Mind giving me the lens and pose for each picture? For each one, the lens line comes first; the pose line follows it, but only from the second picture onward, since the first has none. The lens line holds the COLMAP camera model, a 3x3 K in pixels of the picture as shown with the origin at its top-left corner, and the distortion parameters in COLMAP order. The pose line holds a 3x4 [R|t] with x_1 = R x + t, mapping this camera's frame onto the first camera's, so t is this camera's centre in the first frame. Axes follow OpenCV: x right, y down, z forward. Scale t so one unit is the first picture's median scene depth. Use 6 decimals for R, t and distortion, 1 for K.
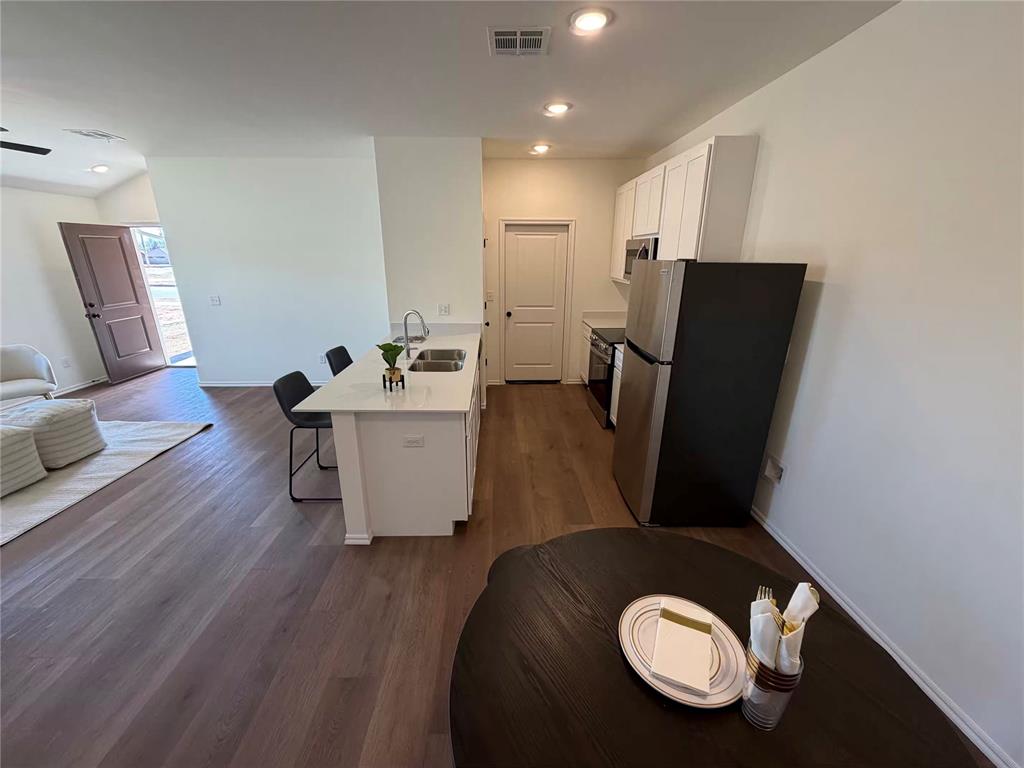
lens RADIAL K [[405.9, 0, 512.5], [0, 405.9, 385.8], [0, 0, 1]] dist [-0.002072, -0.000810]
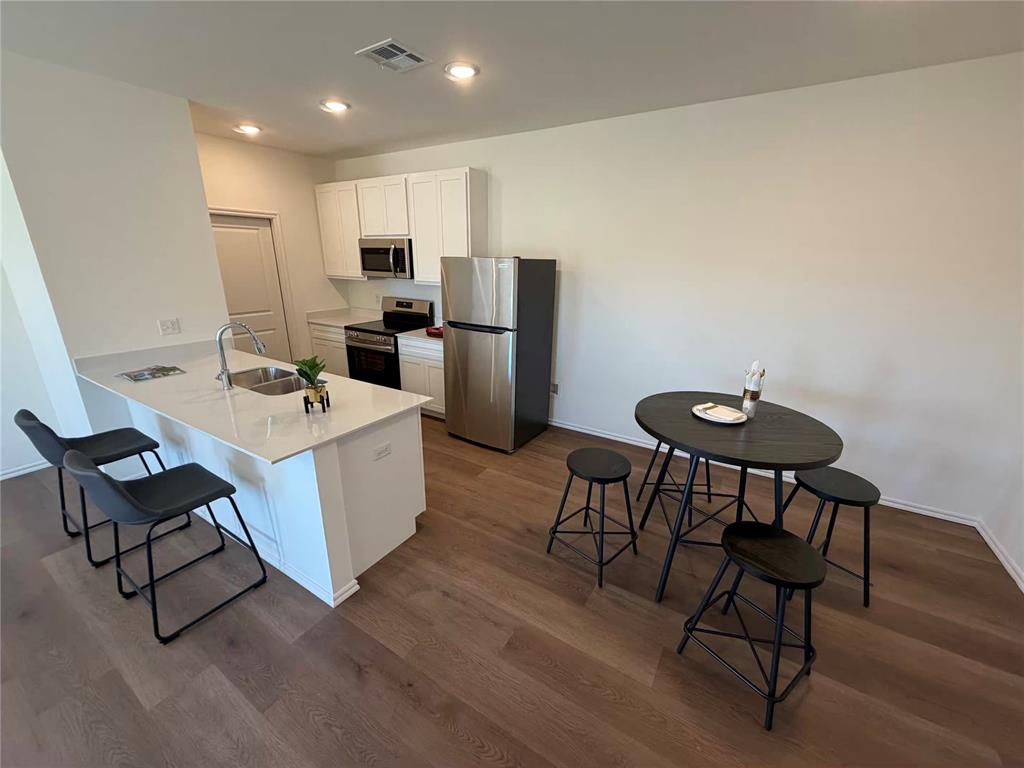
lens RADIAL K [[405.9, 0, 510.7], [0, 405.9, 385.3], [0, 0, 1]] dist [-0.002072, -0.000810]
pose [[0.550477, -0.249496, 0.796698, -0.642934], [0.247598, 0.960155, 0.129607, -0.045976], [-0.797289, 0.125915, 0.590318, 0.156577]]
